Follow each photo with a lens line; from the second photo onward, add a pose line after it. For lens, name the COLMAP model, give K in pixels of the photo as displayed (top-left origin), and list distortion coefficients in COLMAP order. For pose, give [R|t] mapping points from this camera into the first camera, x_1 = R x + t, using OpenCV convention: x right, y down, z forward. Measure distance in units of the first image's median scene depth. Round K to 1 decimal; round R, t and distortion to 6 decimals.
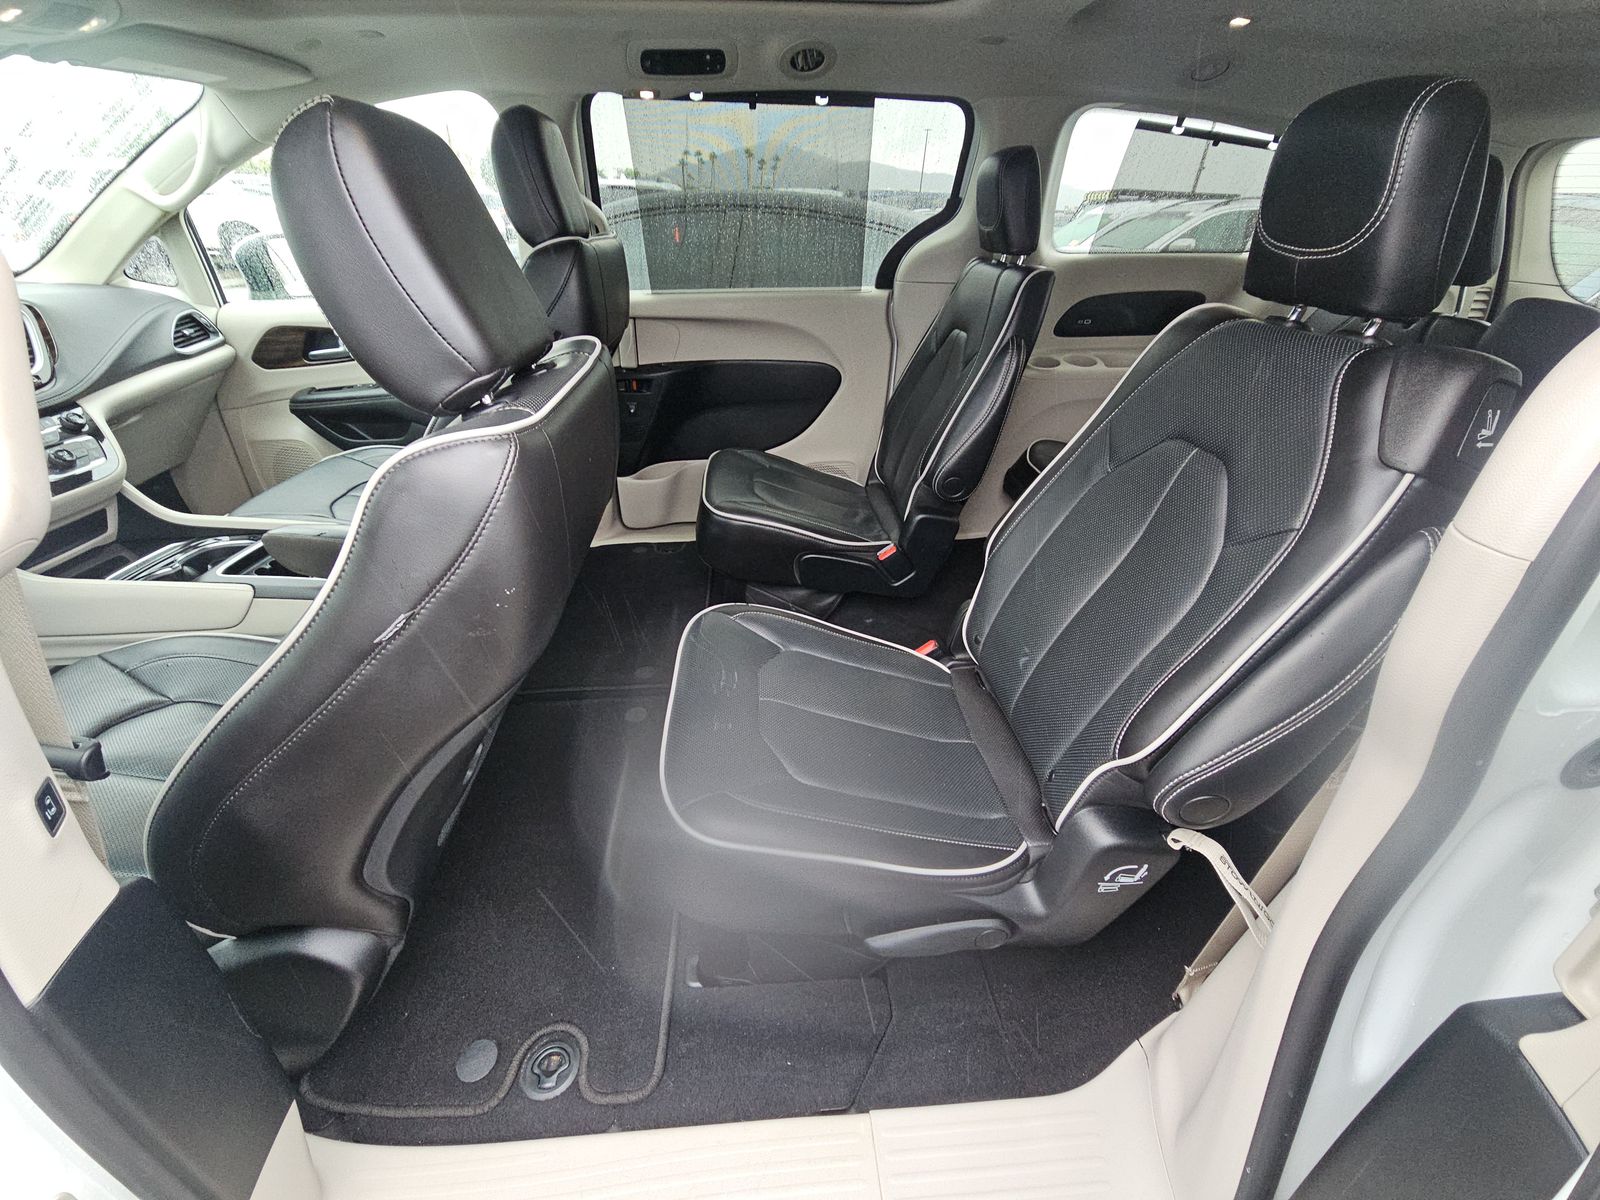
lens RADIAL K [[648.7, 0, 812.3], [0, 648.7, 600.4], [0, 0, 1]] dist [0.007708, -0.006691]
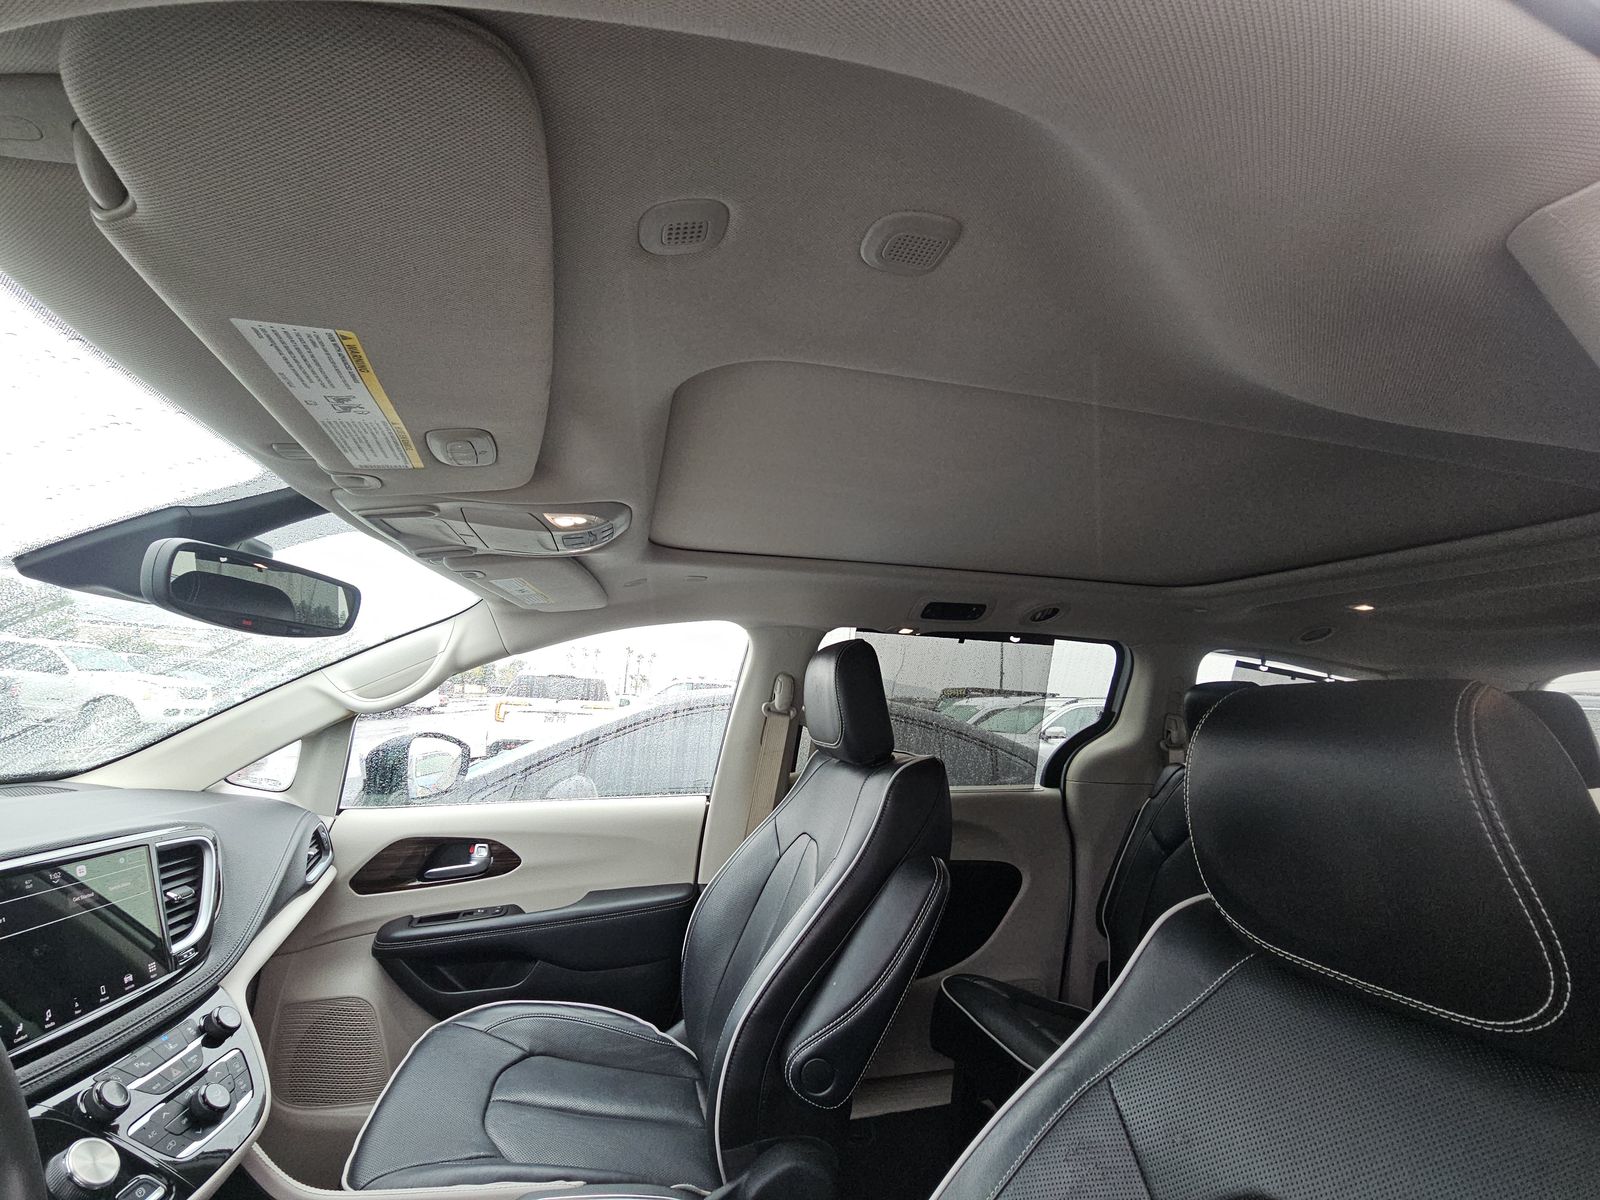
lens RADIAL K [[648.7, 0, 794.4], [0, 648.7, 598.7], [0, 0, 1]] dist [0.007708, -0.006691]
pose [[0.982074, 0.049546, 0.181866, -0.546823], [0.076957, 0.775367, -0.626805, -0.118898], [-0.172068, 0.629565, 0.757655, 0.132633]]
